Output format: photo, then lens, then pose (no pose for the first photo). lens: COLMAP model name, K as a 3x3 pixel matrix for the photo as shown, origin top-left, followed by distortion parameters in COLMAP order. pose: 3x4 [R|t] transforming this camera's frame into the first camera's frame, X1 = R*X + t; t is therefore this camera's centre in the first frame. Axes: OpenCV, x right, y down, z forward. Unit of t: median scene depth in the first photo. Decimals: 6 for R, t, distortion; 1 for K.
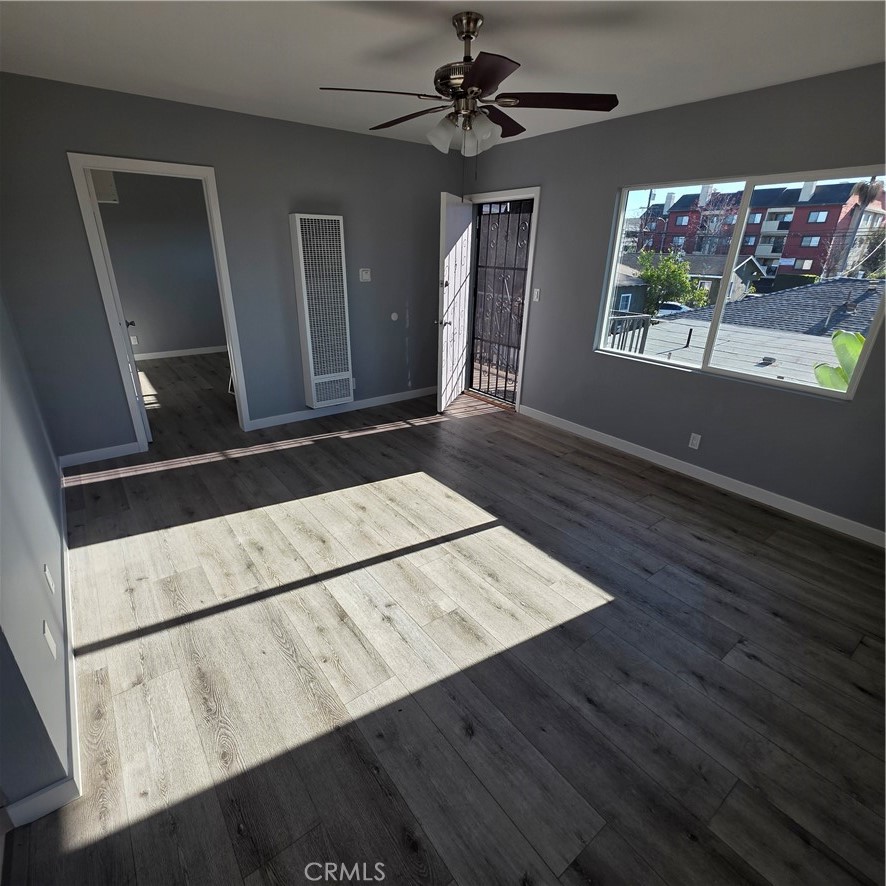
lens RADIAL K [[469.5, 0, 439.7], [0, 469.5, 438.6], [0, 0, 1]] dist [0.004355, -0.001491]
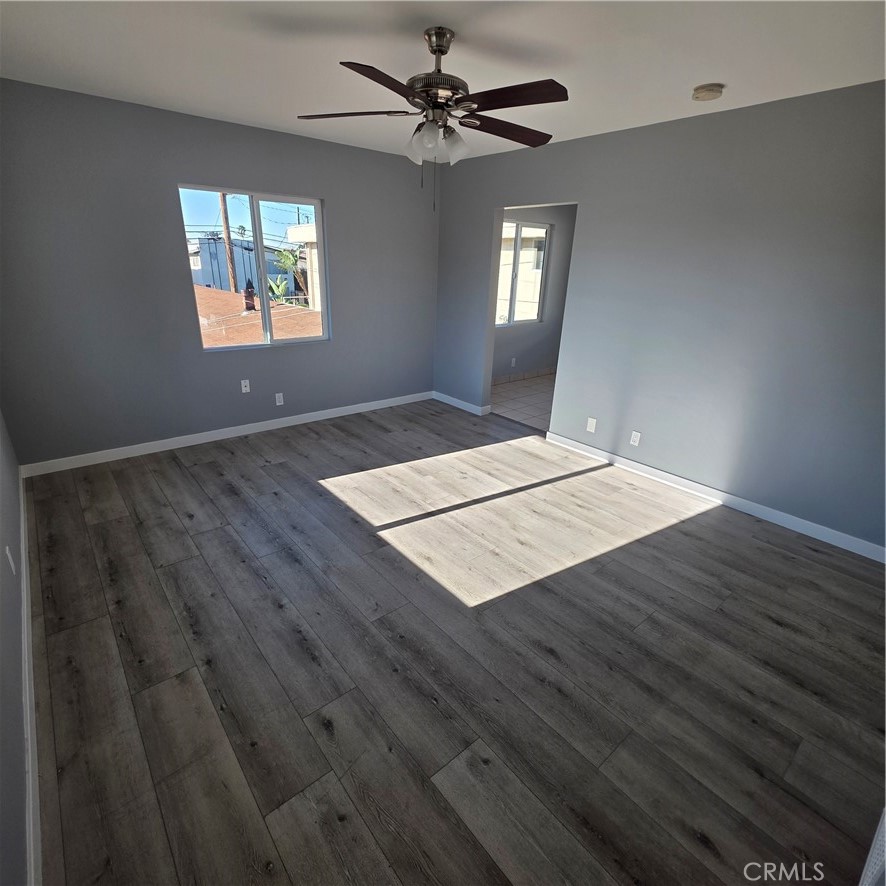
lens RADIAL K [[469.5, 0, 441.4], [0, 469.5, 439.4], [0, 0, 1]] dist [0.004355, -0.001491]
pose [[-0.997445, -0.030366, -0.064663, 0.056760], [-0.066341, 0.729526, 0.680728, -0.589883], [0.026502, 0.683278, -0.729677, 1.468954]]
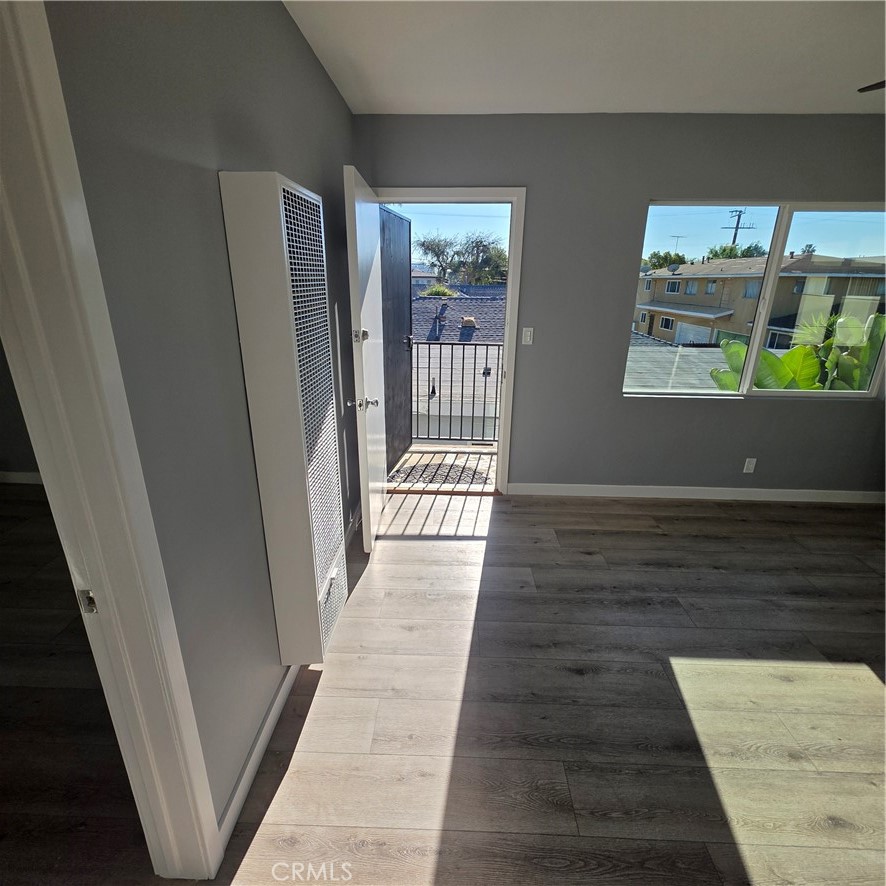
lens RADIAL K [[469.5, 0, 437.9], [0, 469.5, 441.4], [0, 0, 1]] dist [0.004355, -0.001491]
pose [[0.629995, -0.263266, 0.730615, -0.628681], [0.292377, 0.951971, 0.090917, -0.353898], [-0.719460, 0.156338, 0.676710, 0.874360]]
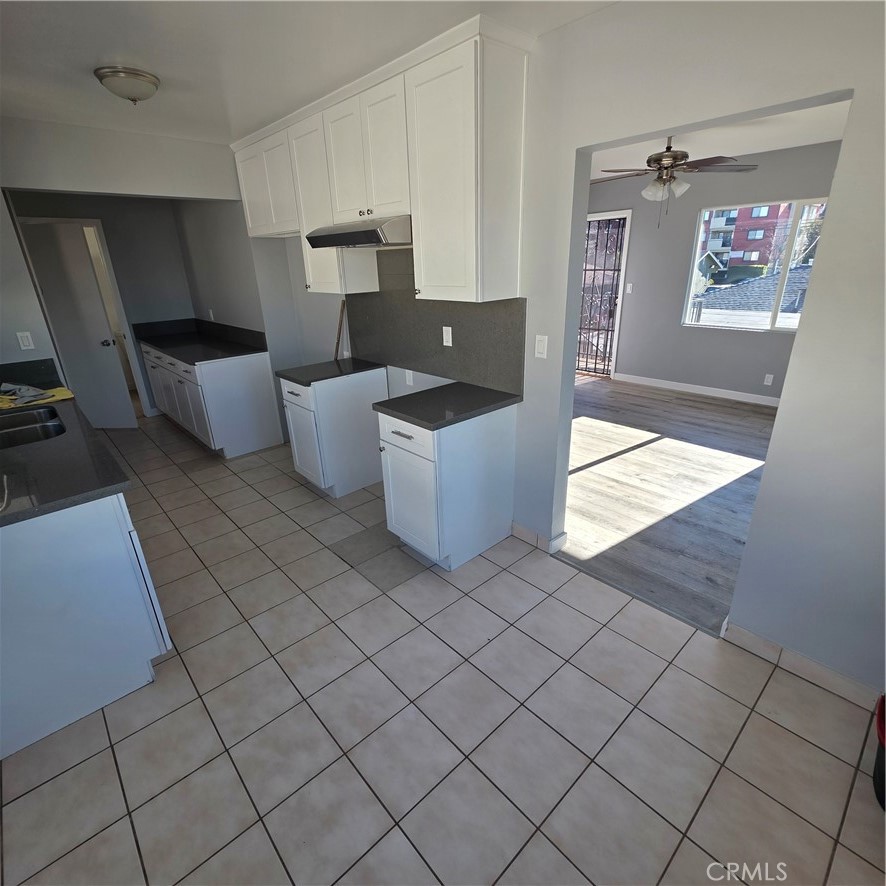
lens RADIAL K [[469.5, 0, 440.5], [0, 469.5, 438.6], [0, 0, 1]] dist [0.004355, -0.001491]
pose [[0.994931, -0.079128, 0.062063, -0.619964], [0.080327, 0.996623, -0.017053, 0.142245], [-0.060504, 0.021952, 0.997927, -0.414371]]
